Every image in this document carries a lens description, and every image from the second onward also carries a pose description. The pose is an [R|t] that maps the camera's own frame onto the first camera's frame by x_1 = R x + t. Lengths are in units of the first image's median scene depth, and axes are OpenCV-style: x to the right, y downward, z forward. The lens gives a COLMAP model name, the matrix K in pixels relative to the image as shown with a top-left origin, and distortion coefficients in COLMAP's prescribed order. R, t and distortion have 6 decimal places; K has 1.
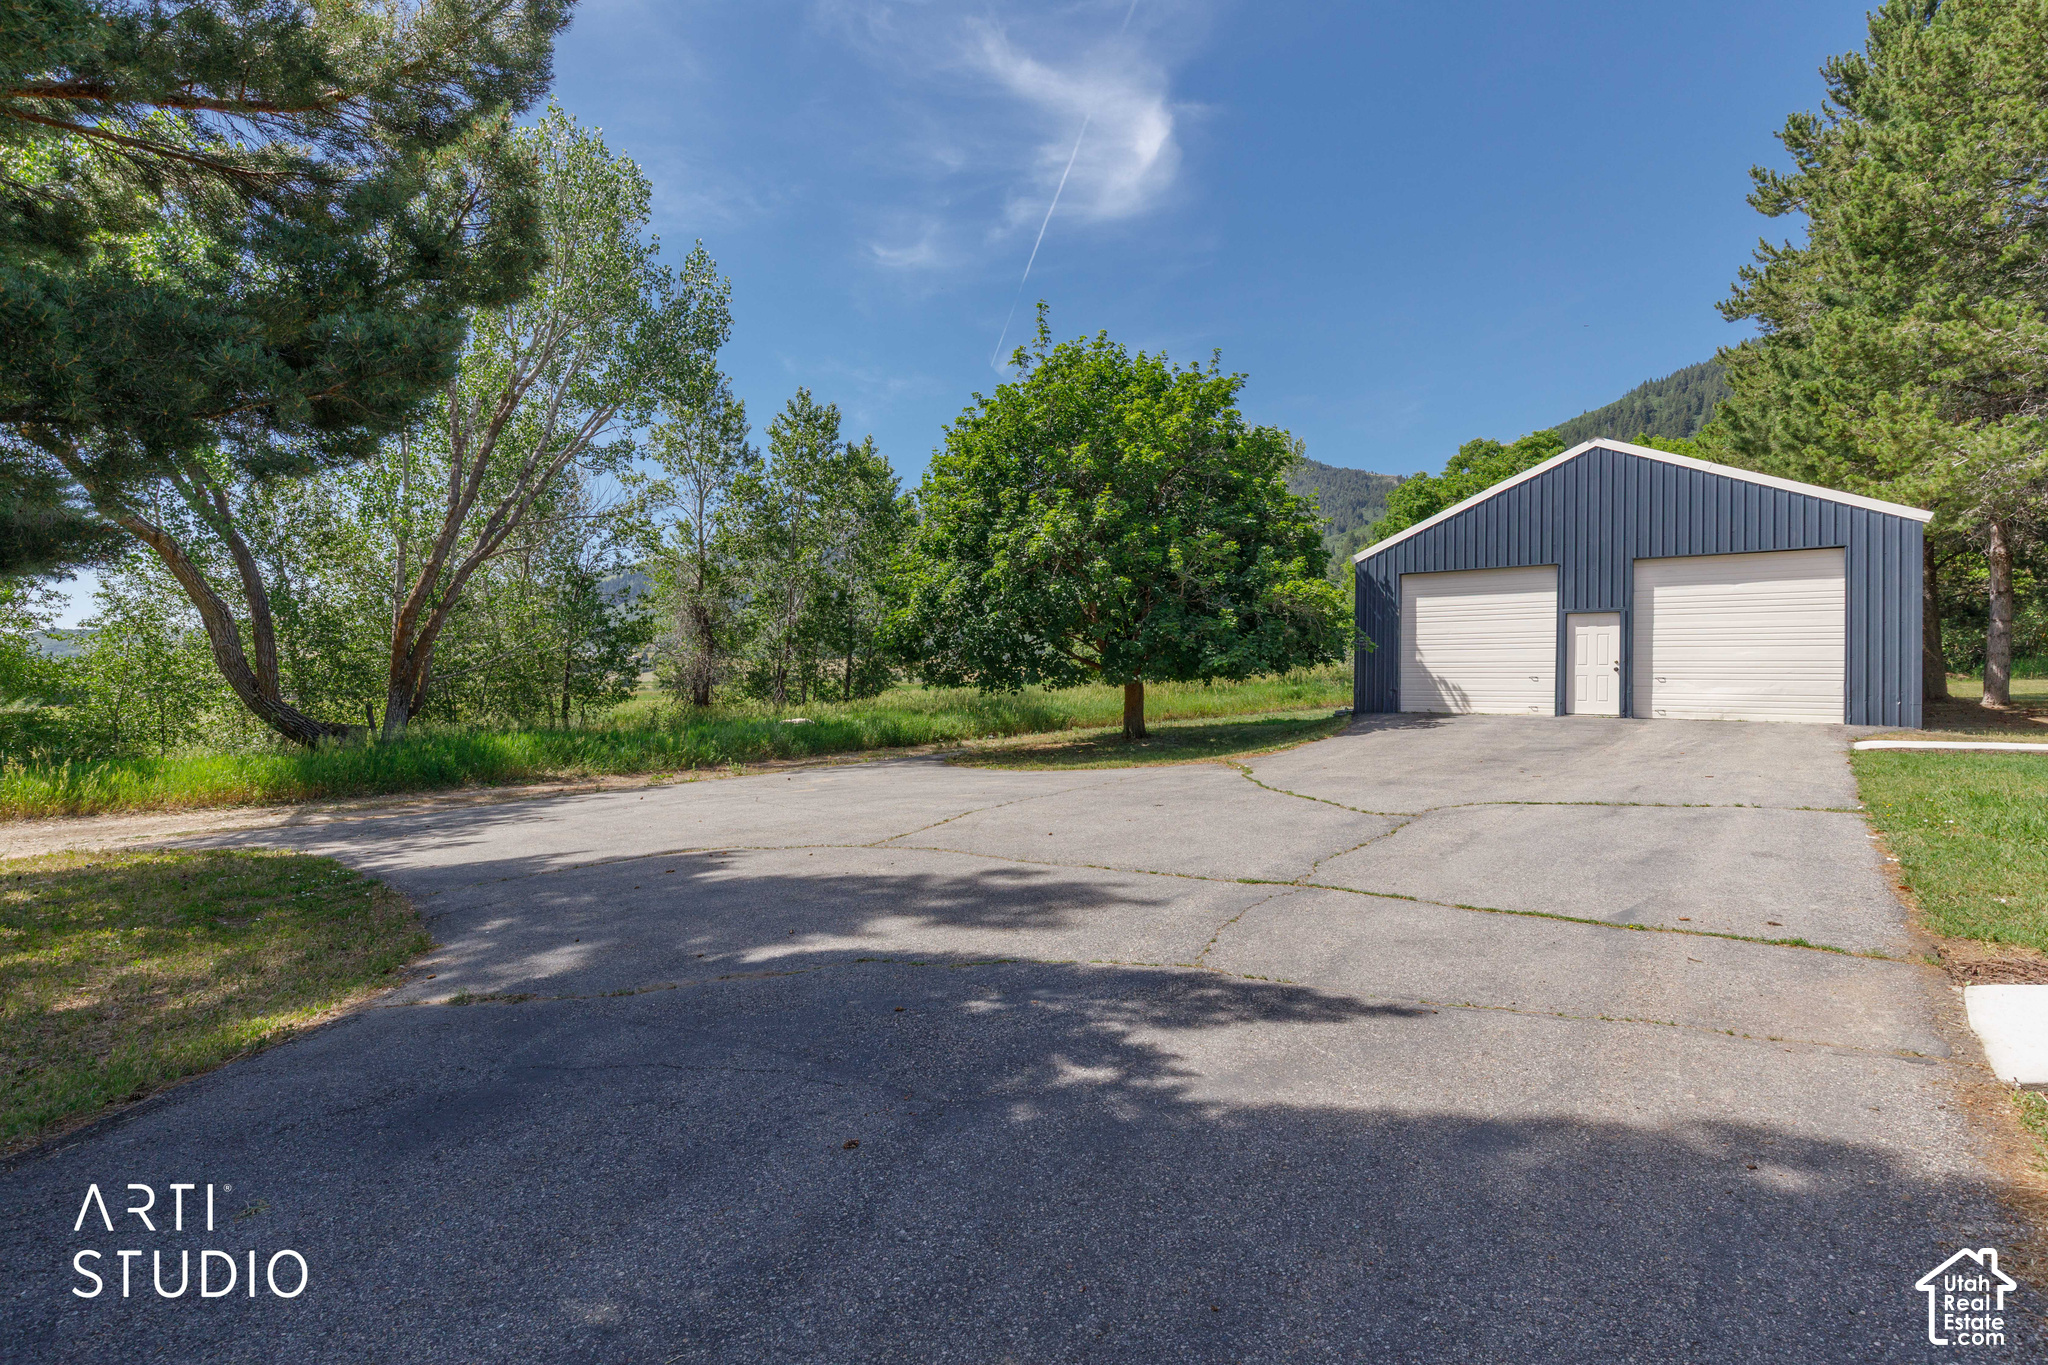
lens RADIAL K [[900.0, 0, 1021.8], [0, 900.0, 694.2], [0, 0, 1]] dist [0.001486, -0.000014]
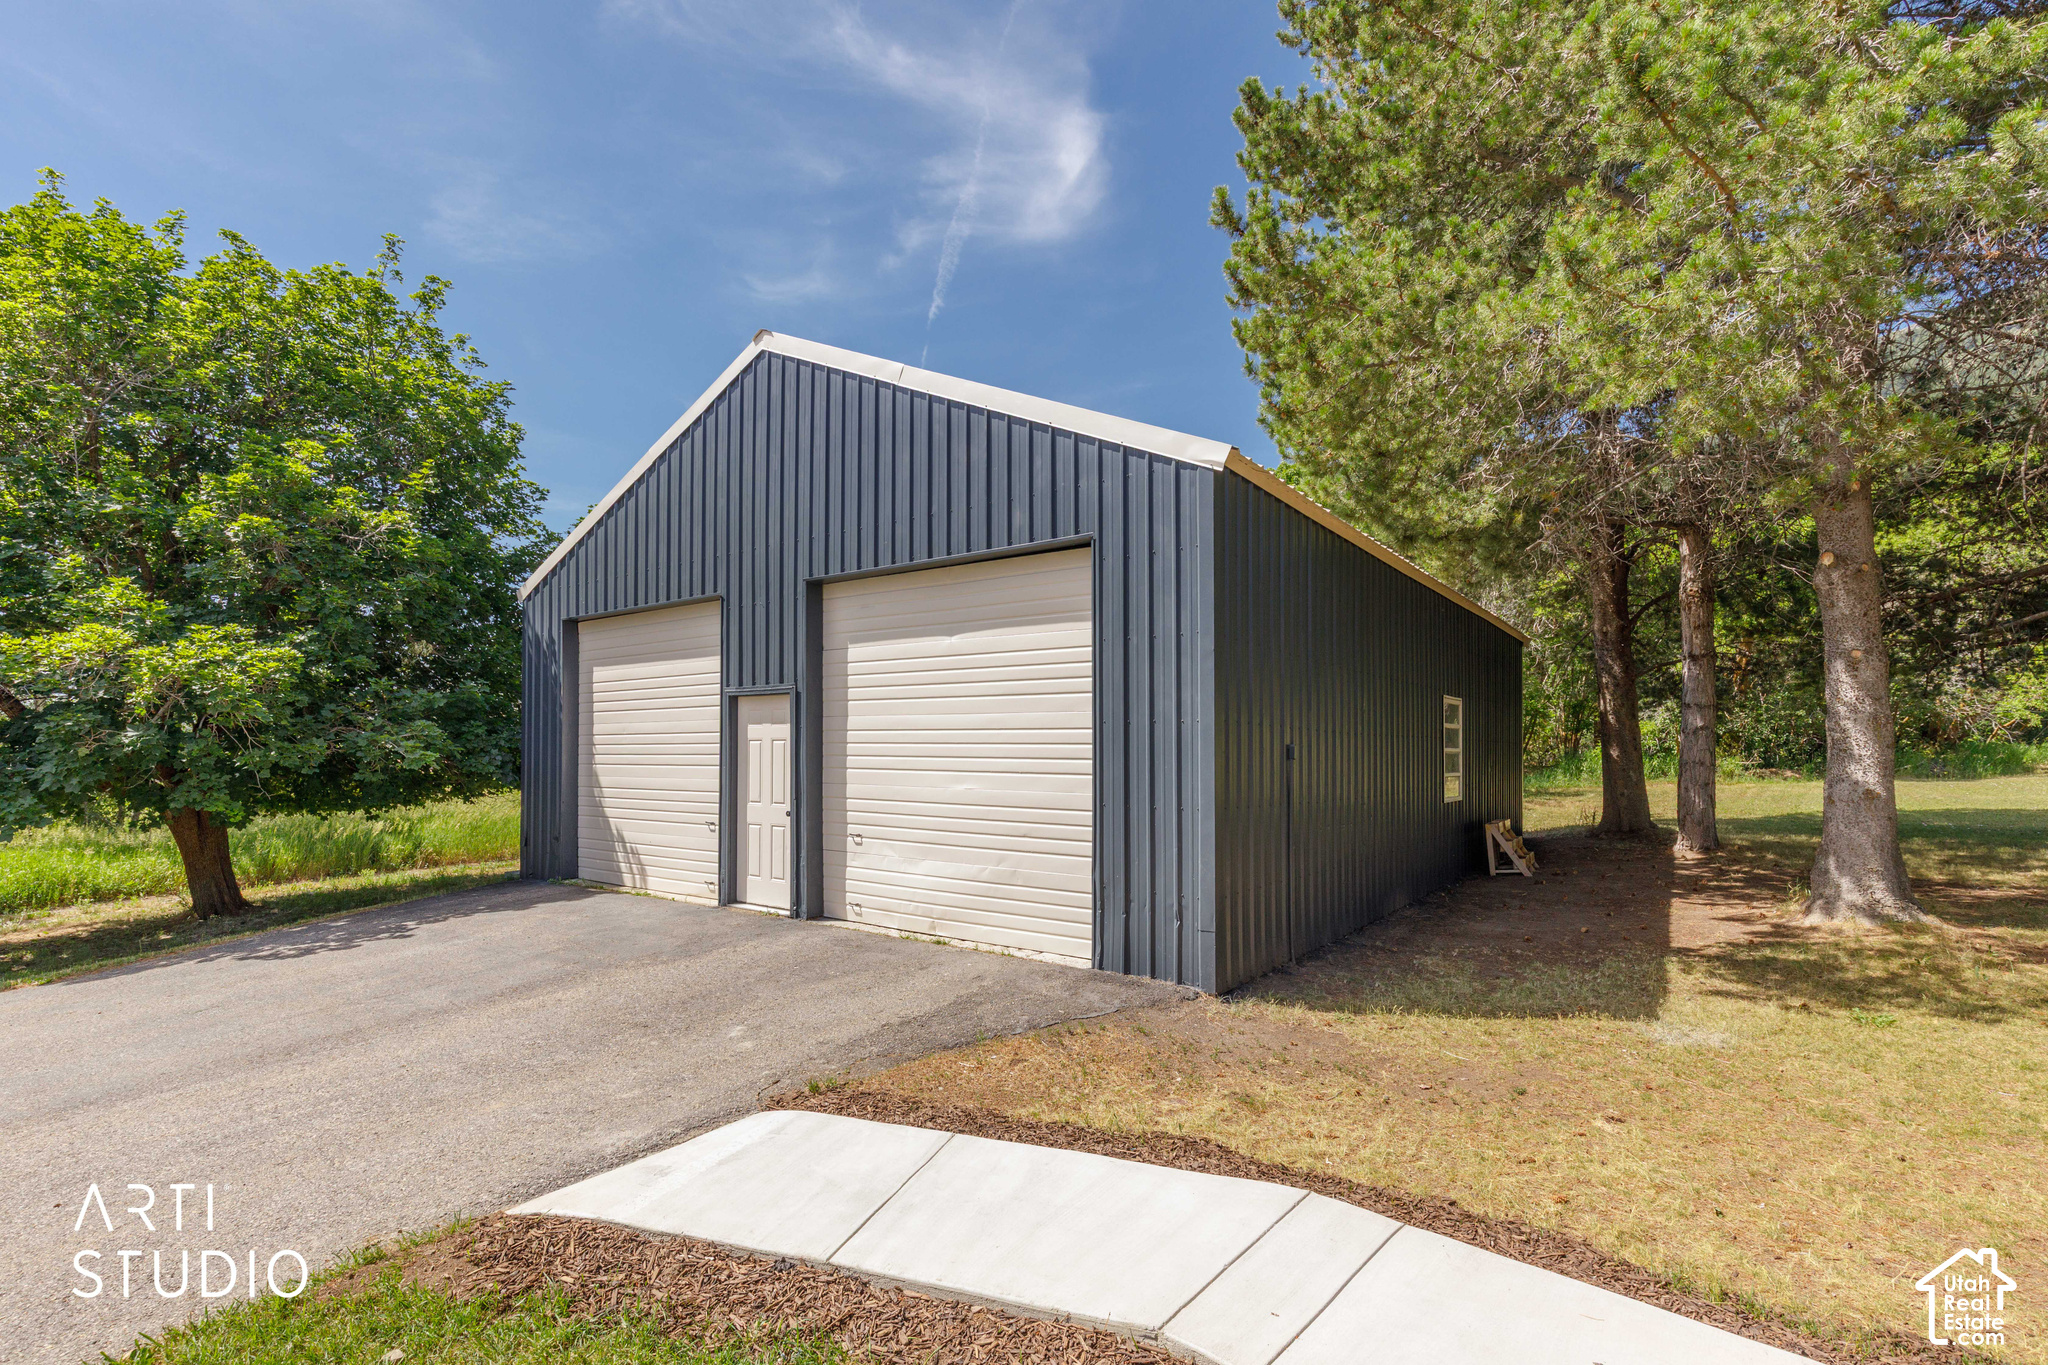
lens RADIAL K [[976.9, 0, 1028.5], [0, 976.9, 790.4], [0, 0, 1]] dist [0.002476, 0.000213]
pose [[0.999677, 0.017038, -0.018878, 0.805219], [-0.017168, 0.999830, -0.006780, -0.039211], [0.018759, 0.007102, 0.999799, 0.490246]]
